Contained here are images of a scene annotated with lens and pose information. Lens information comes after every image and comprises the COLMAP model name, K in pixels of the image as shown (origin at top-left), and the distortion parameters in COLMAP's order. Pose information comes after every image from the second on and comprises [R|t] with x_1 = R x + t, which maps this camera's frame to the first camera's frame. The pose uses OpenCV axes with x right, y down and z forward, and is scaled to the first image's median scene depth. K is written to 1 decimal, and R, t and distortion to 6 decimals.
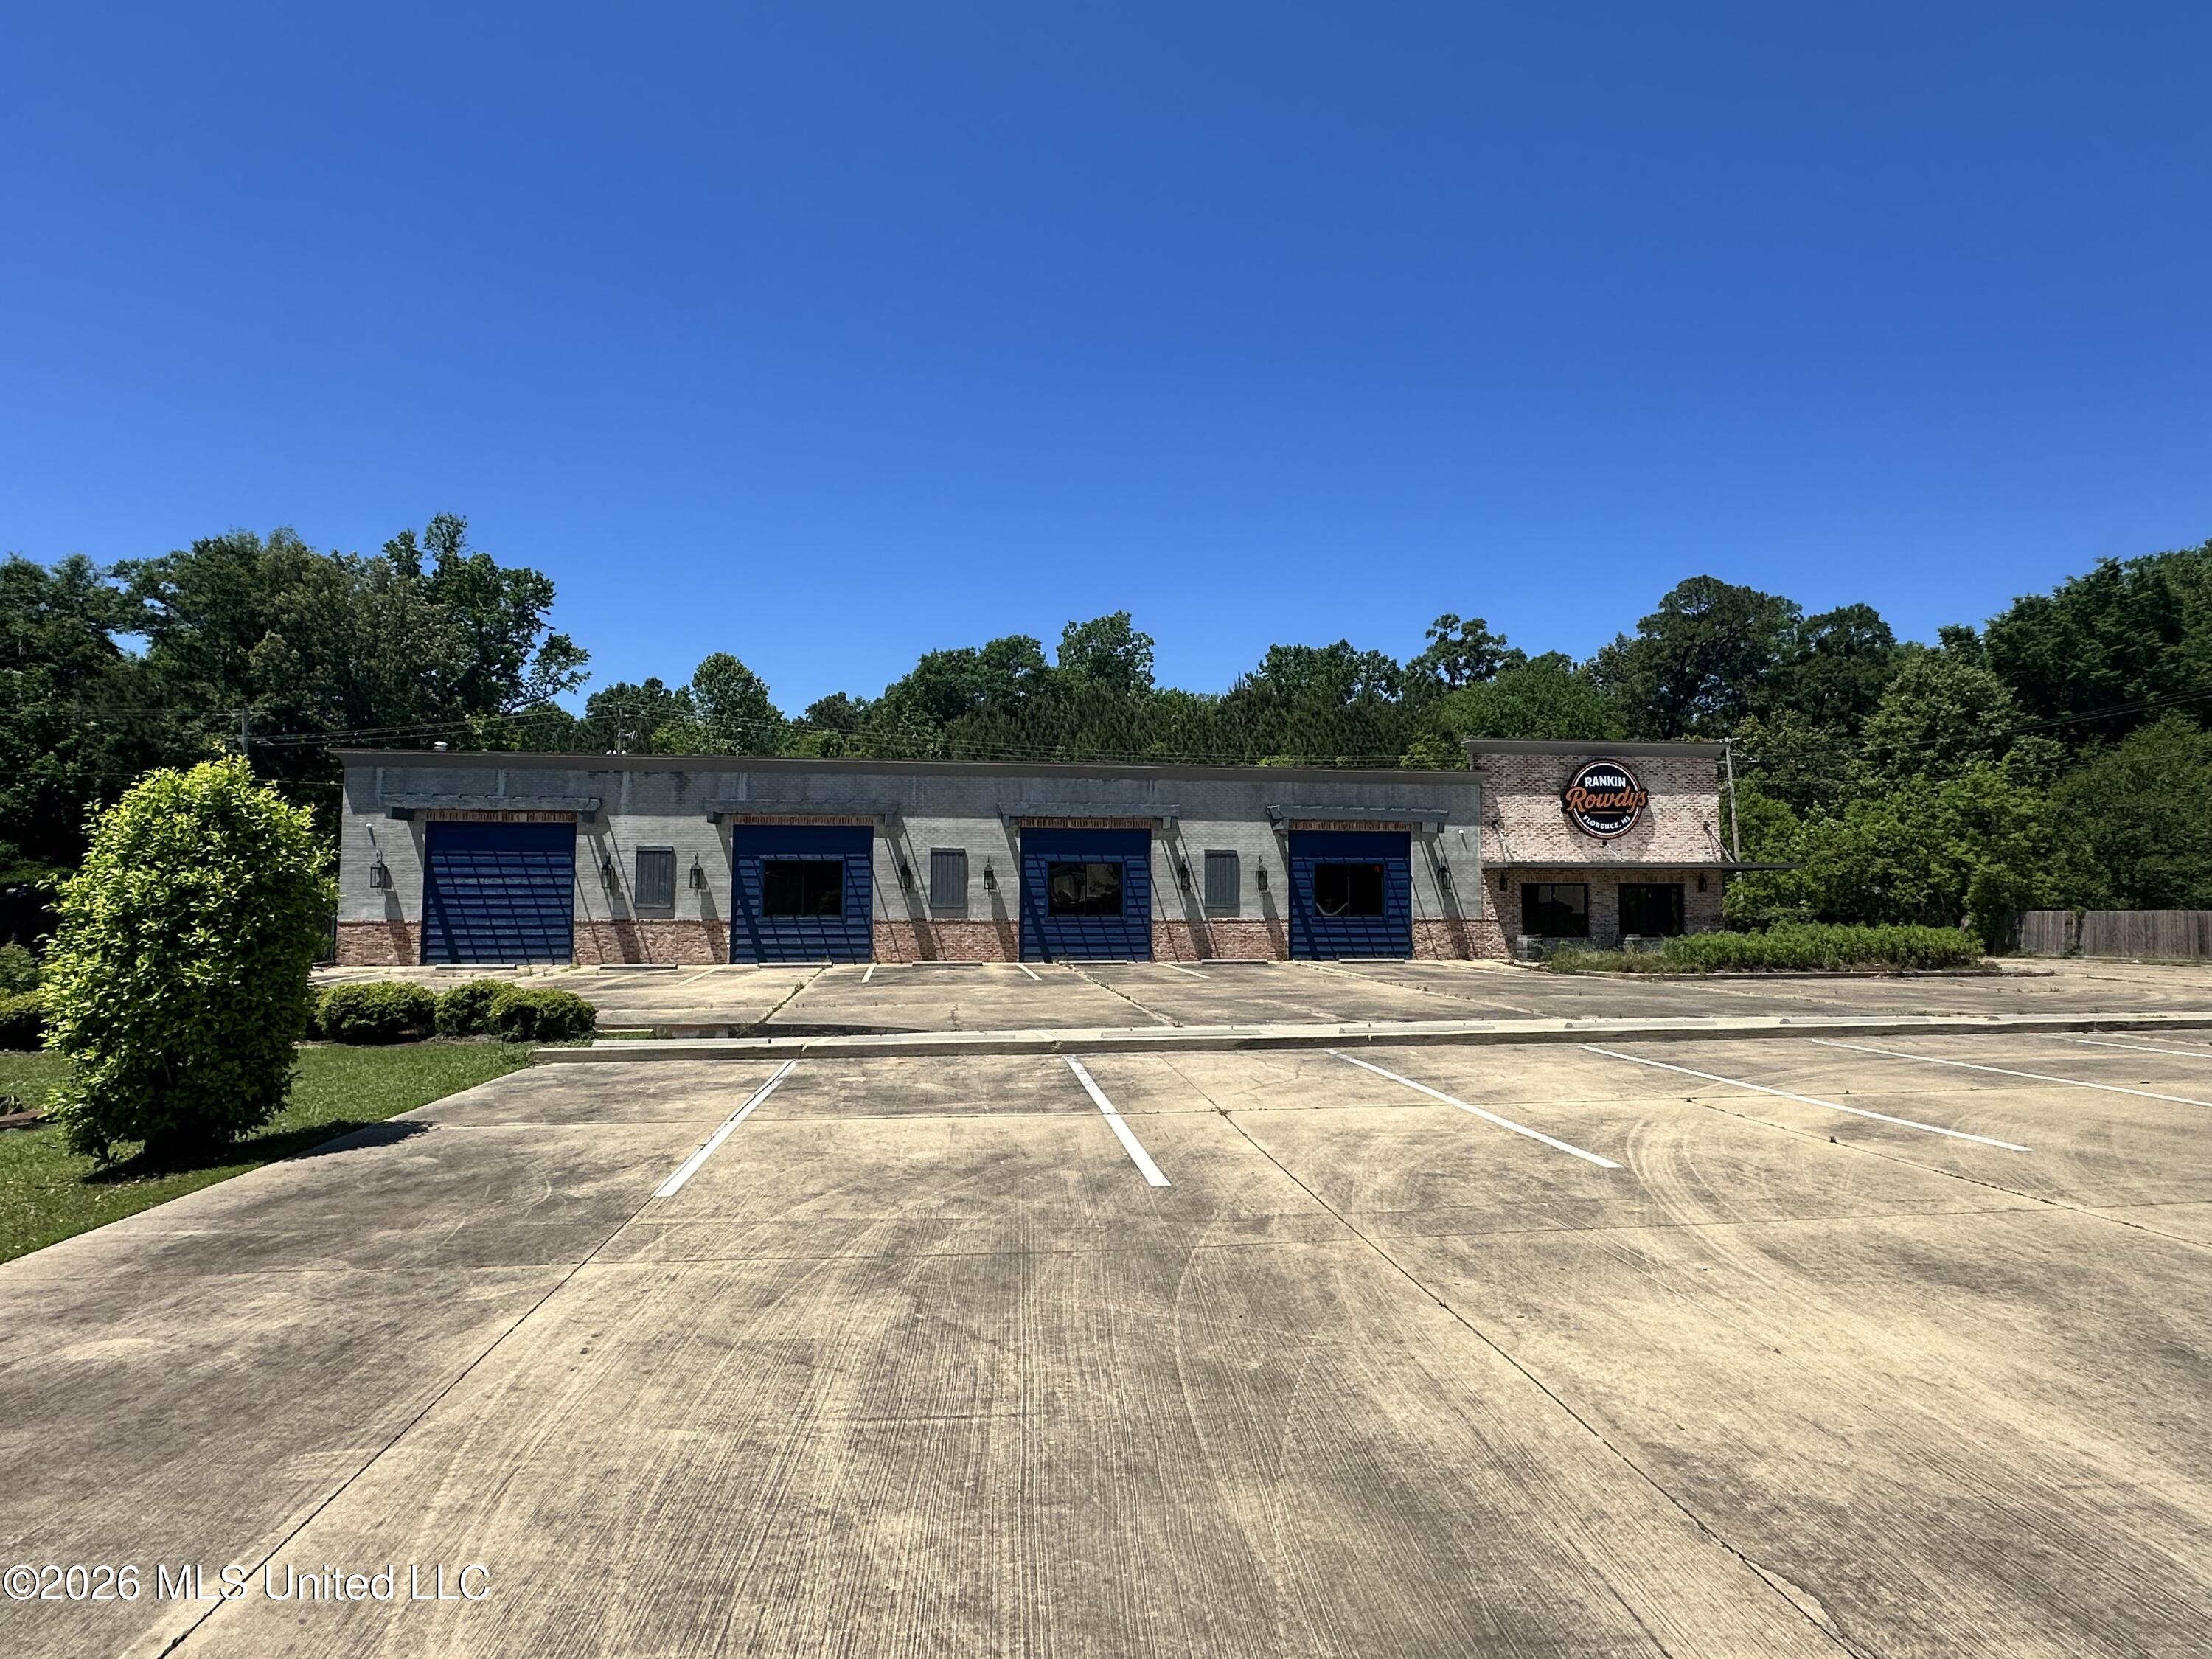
lens RADIAL K [[1138.9, 0, 1106.0], [0, 1138.9, 829.5], [0, 0, 1]] dist [0.010173, -0.000035]
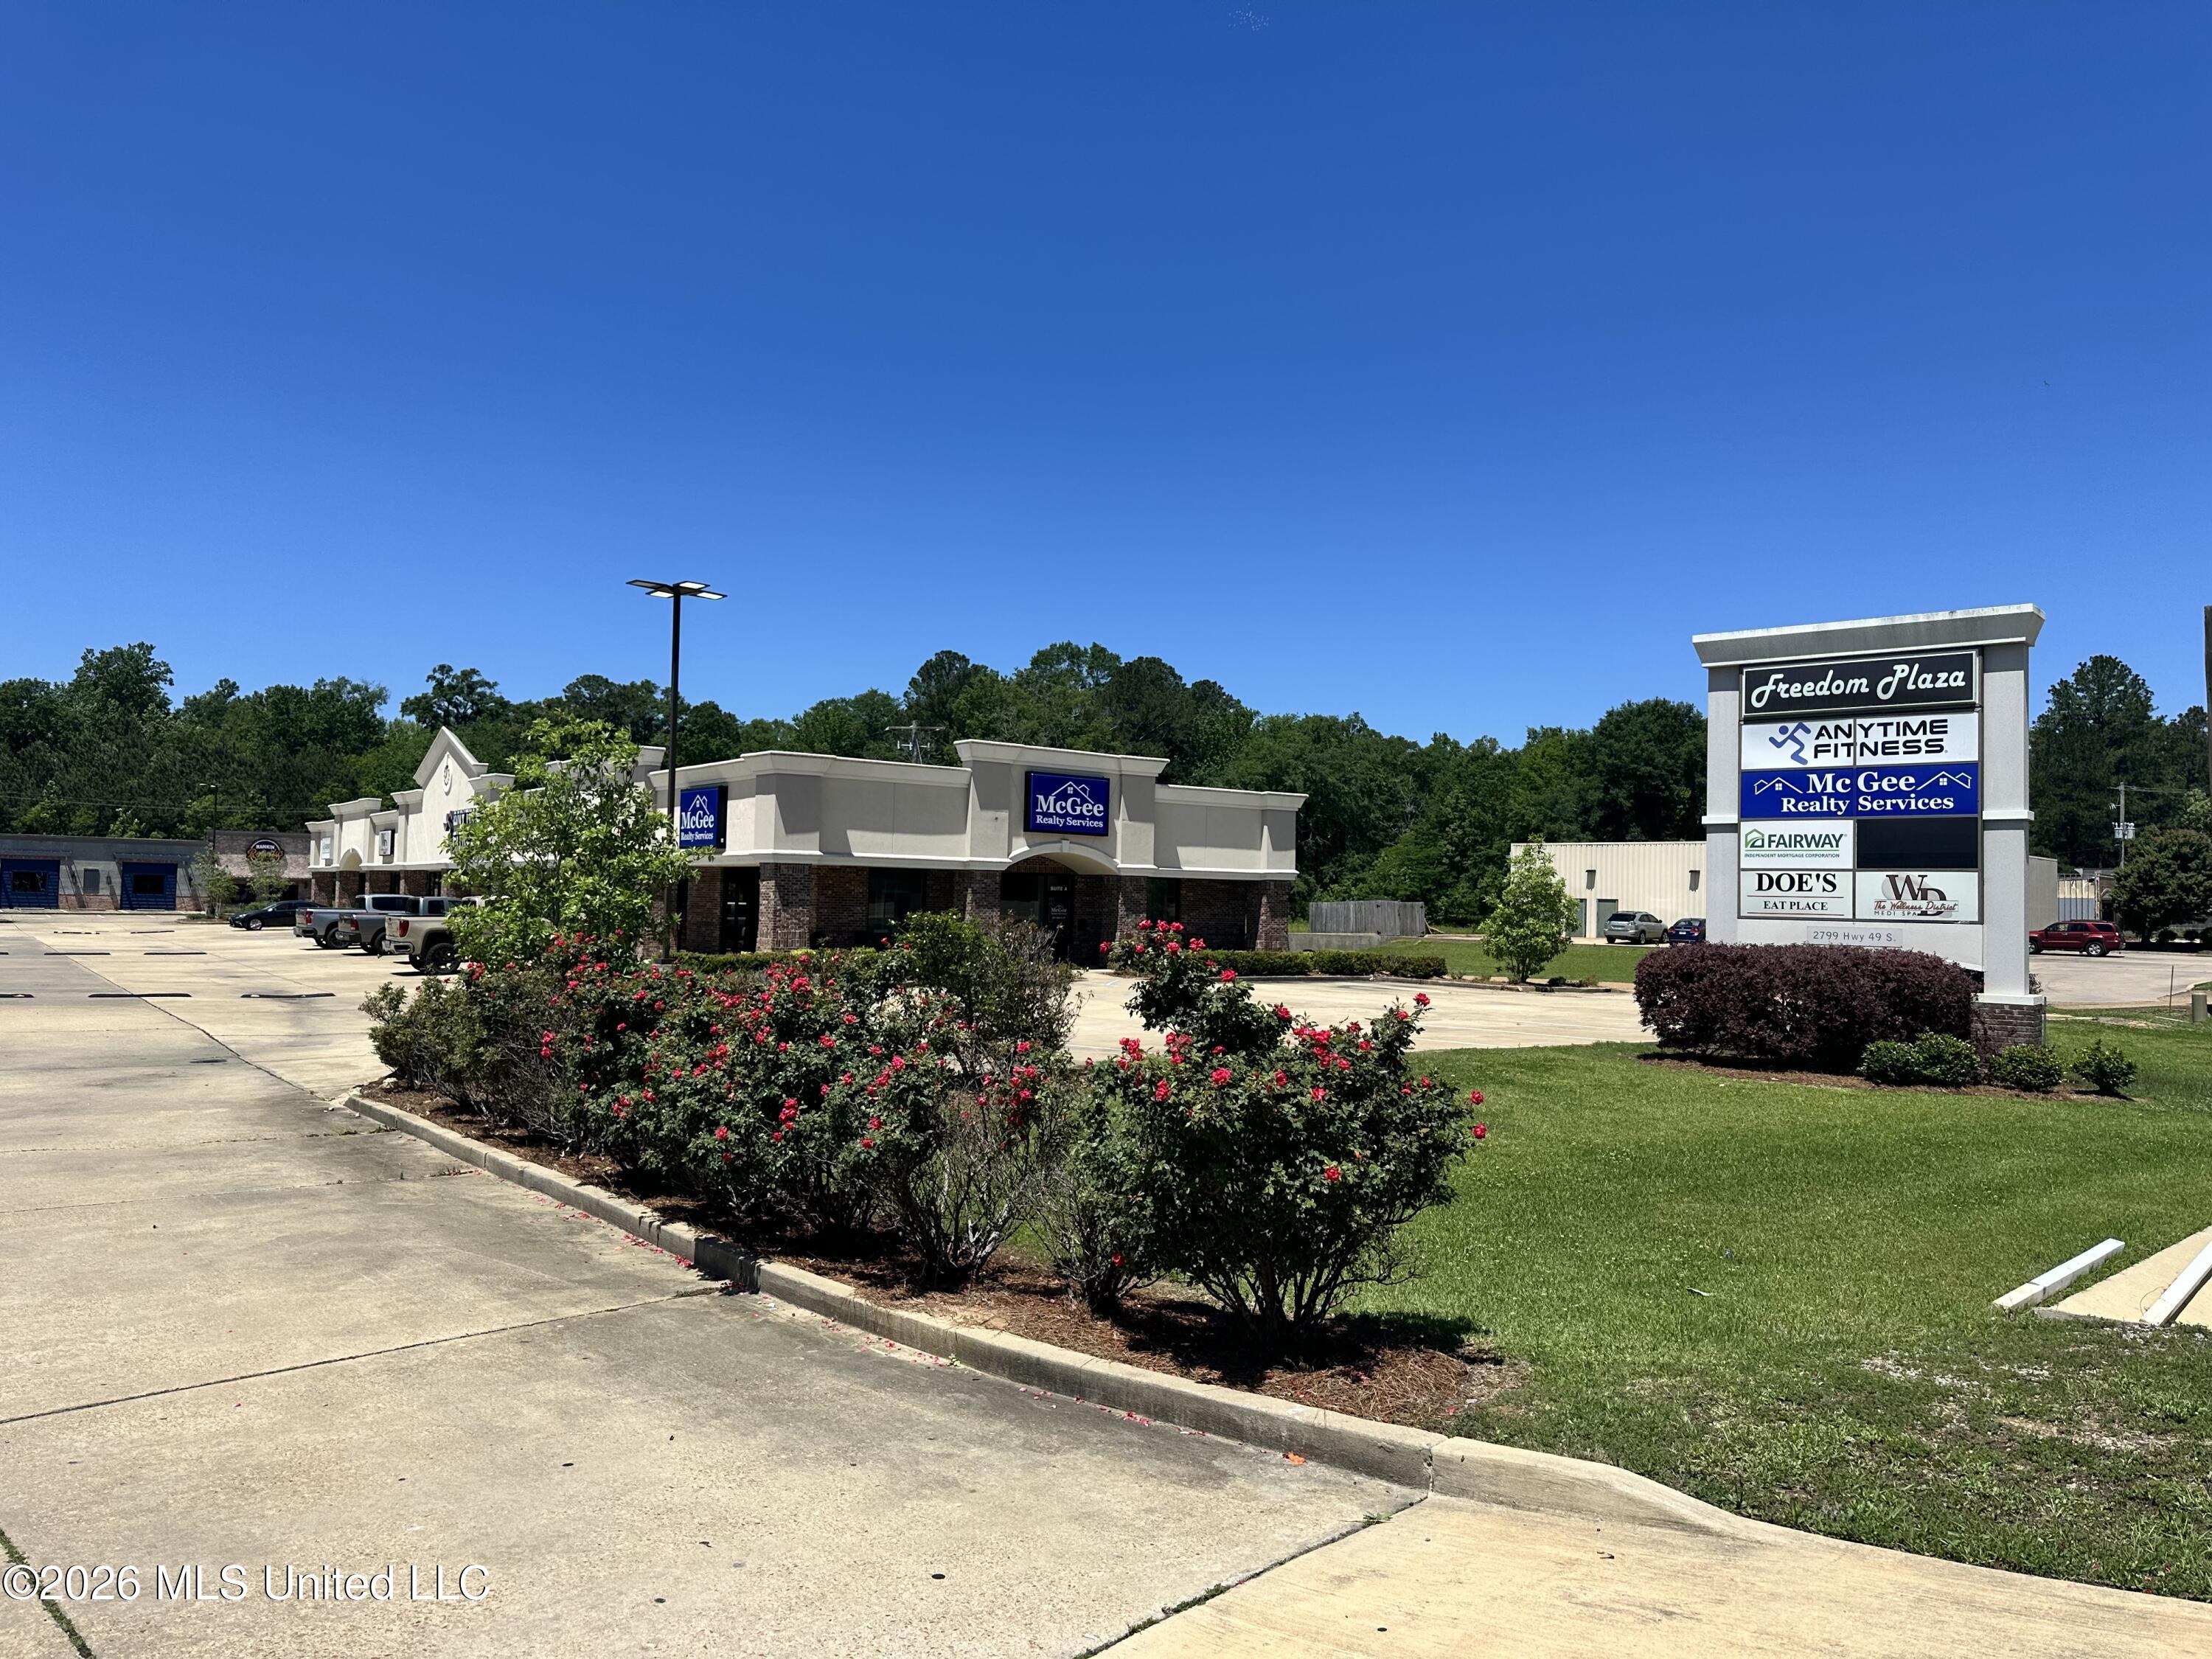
lens RADIAL K [[1555.6, 0, 1113.4], [0, 1555.6, 848.2], [0, 0, 1]] dist [0.046787, -0.052550]
pose [[0.874680, 0.037351, 0.483260, 0.409074], [-0.058312, 0.997894, 0.028415, -0.274635], [-0.481180, -0.053034, 0.875016, -3.386862]]
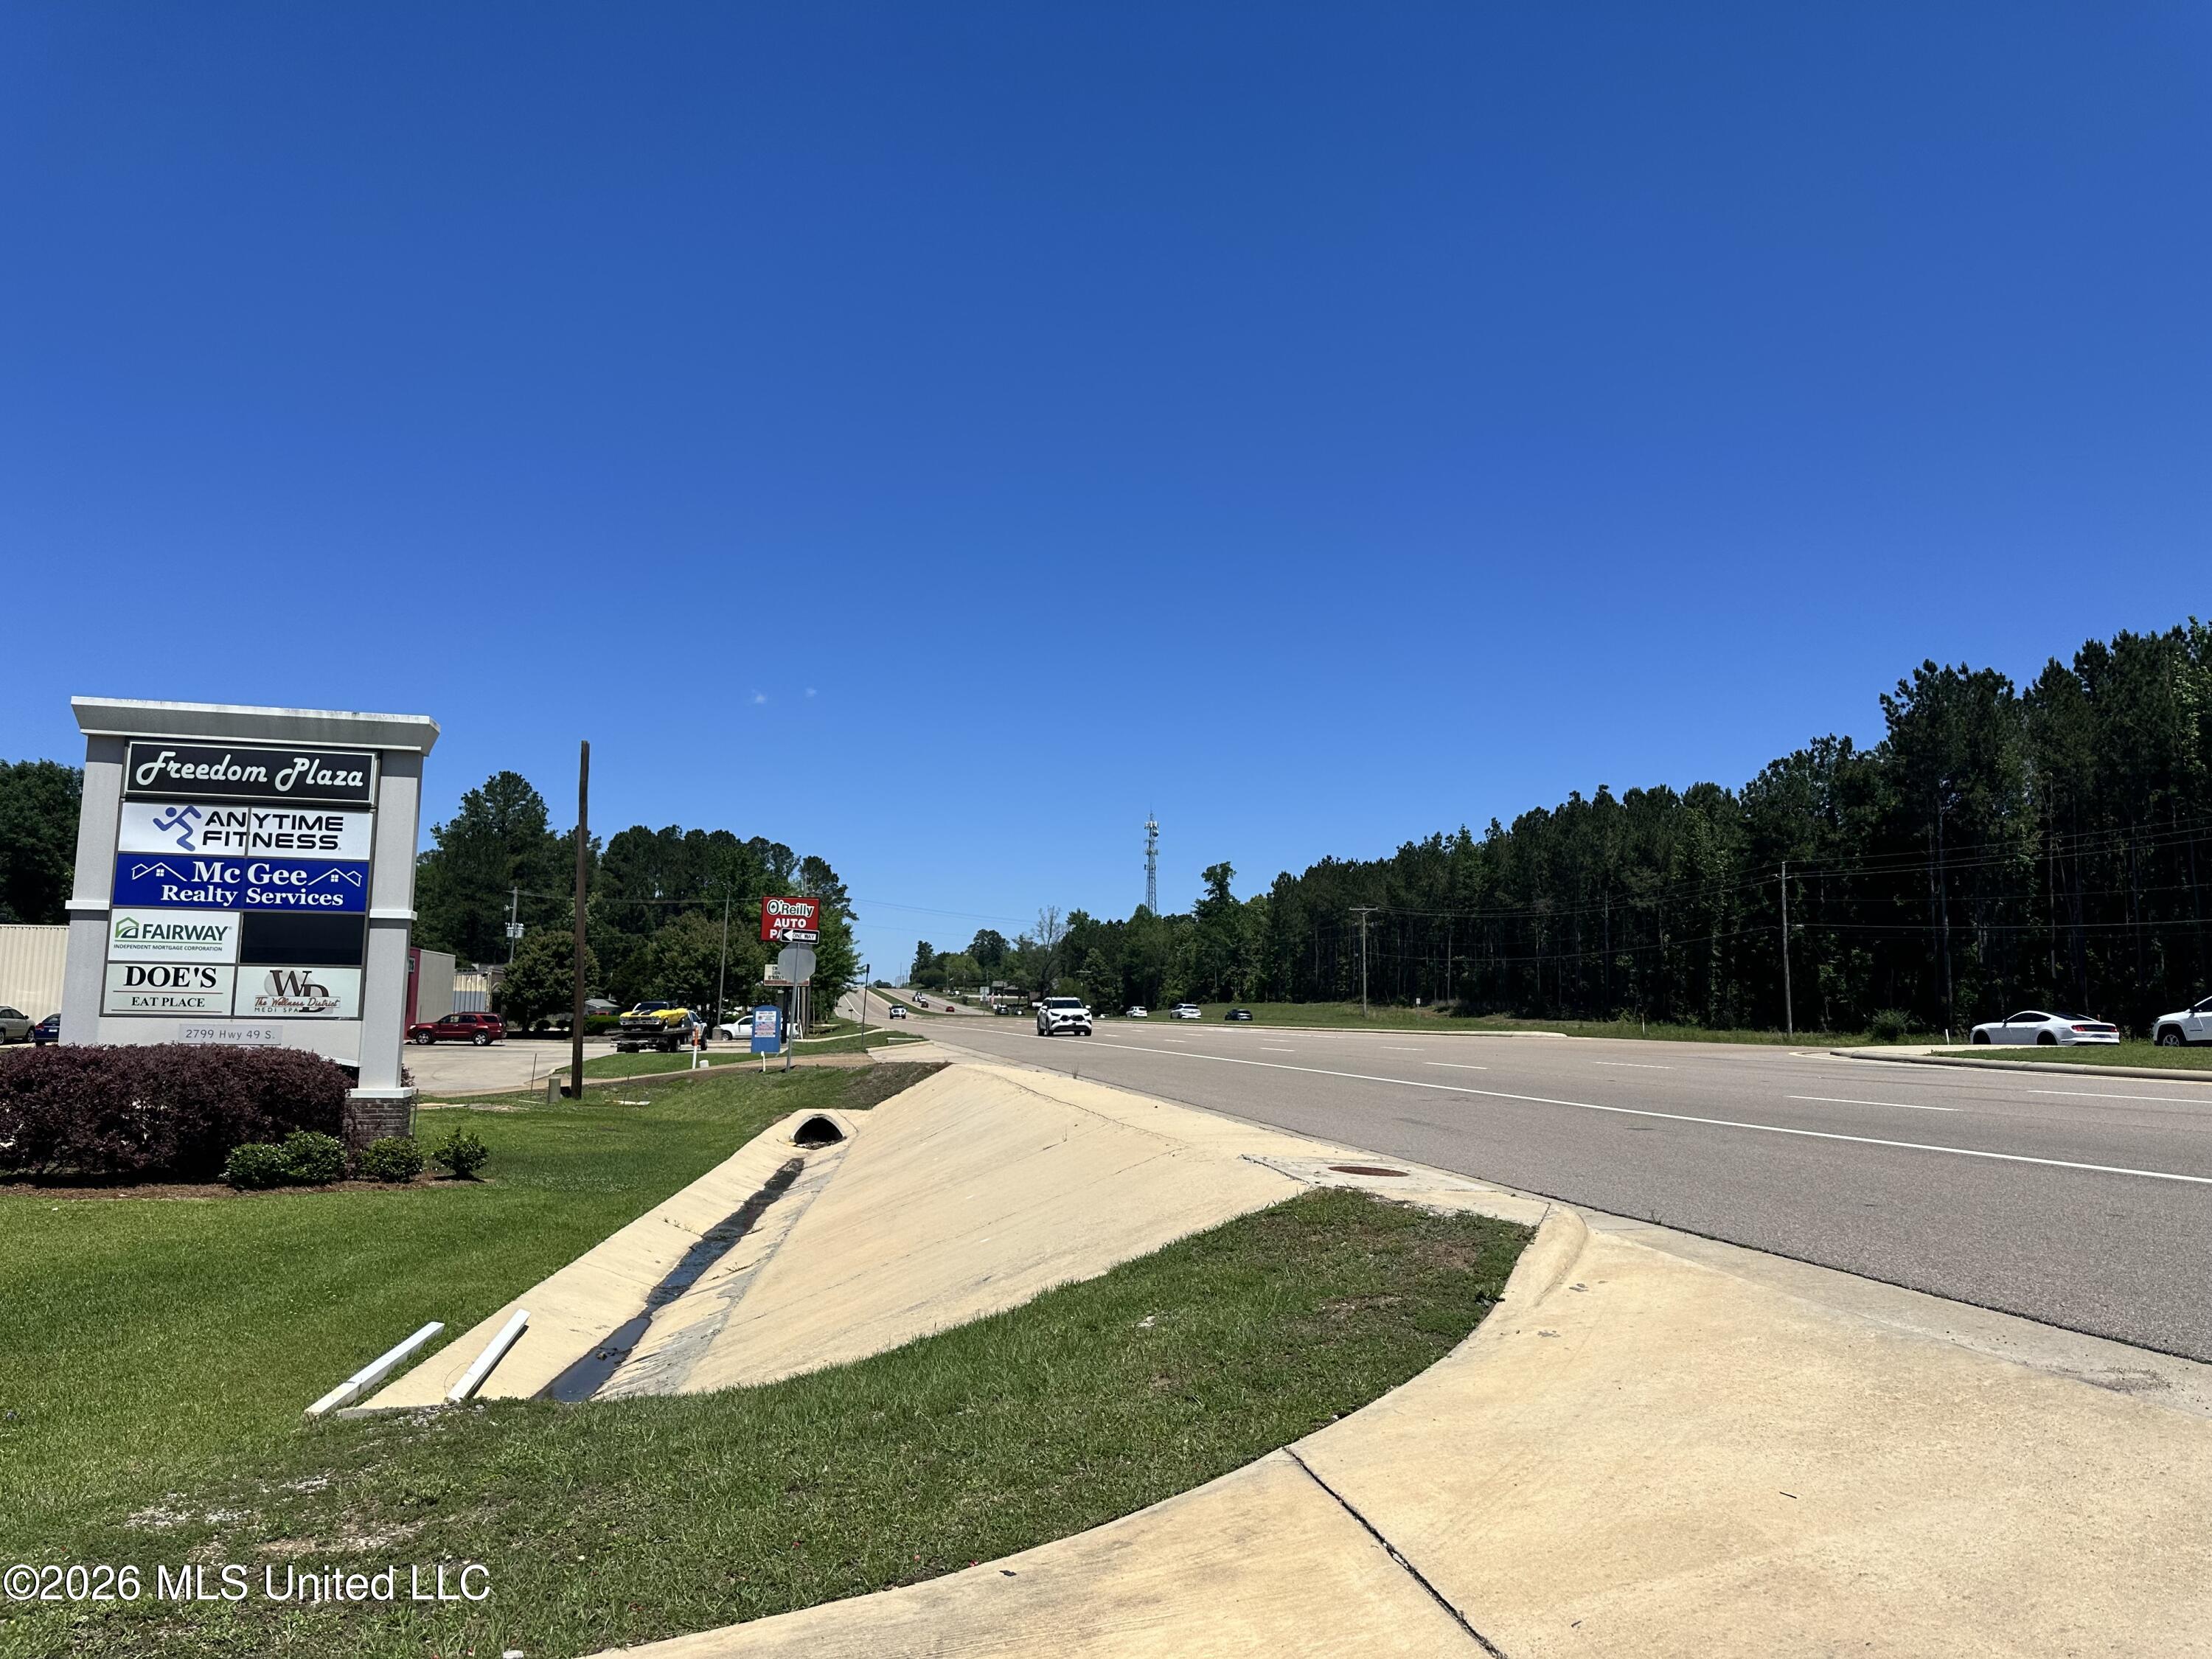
lens RADIAL K [[1557.0, 0, 1106.0], [0, 1557.0, 829.5], [0, 0, 1]] dist [0.046511, -0.046569]
pose [[0.135158, 0.125903, 0.982792, 0.420657], [-0.088520, 0.989462, -0.114584, -0.277785], [-0.986862, -0.071510, 0.144879, -3.395426]]
